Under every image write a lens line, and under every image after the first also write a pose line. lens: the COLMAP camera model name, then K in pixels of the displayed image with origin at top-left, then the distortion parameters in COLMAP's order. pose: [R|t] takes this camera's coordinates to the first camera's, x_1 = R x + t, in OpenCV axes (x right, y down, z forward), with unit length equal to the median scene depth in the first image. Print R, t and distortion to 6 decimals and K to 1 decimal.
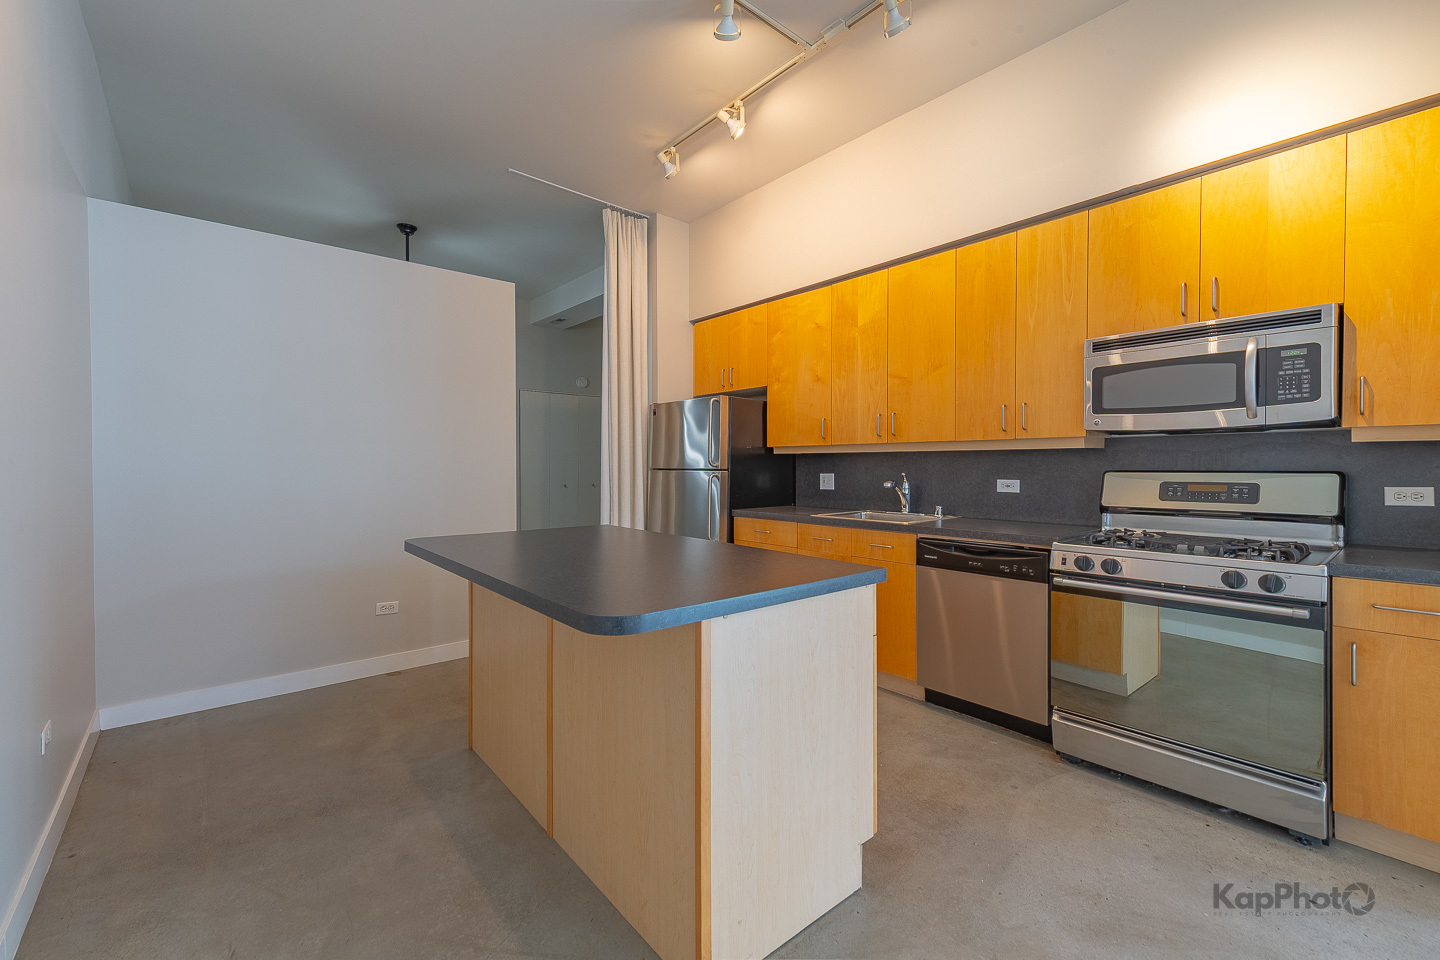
lens RADIAL K [[582.7, 0, 717.9], [0, 582.7, 467.7], [0, 0, 1]] dist [0.004300, -0.000322]
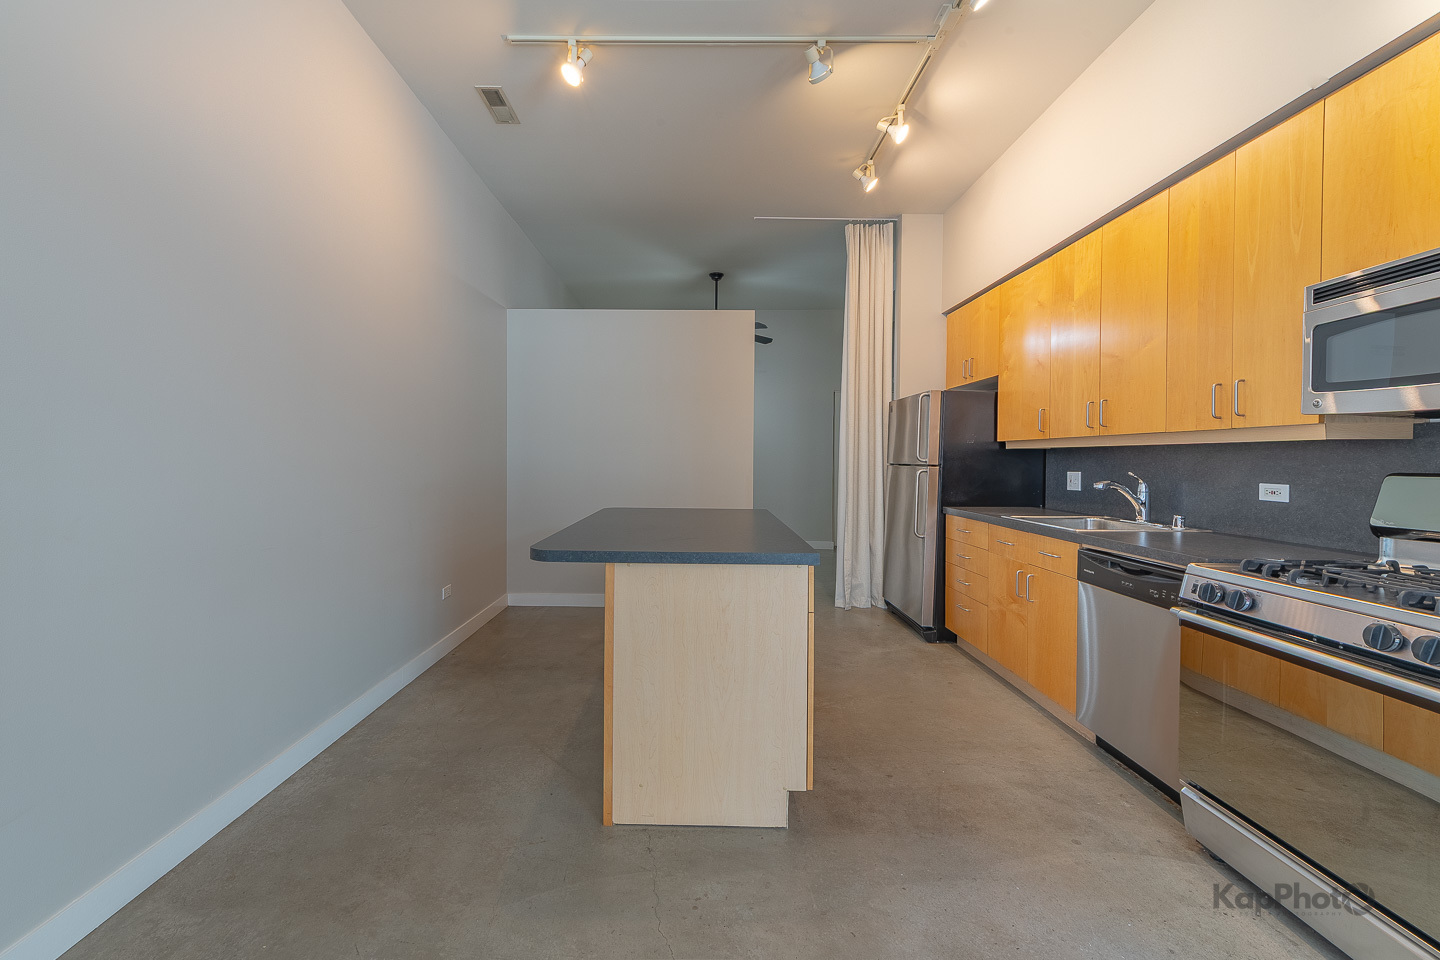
lens RADIAL K [[586.6, 0, 722.3], [0, 586.6, 460.0], [0, 0, 1]] dist [-0.000378, -0.000517]
pose [[0.778350, 0.005502, -0.627806, 0.395598], [-0.008549, 0.999962, -0.001835, -0.001553], [0.627772, 0.006795, 0.778367, 0.006448]]
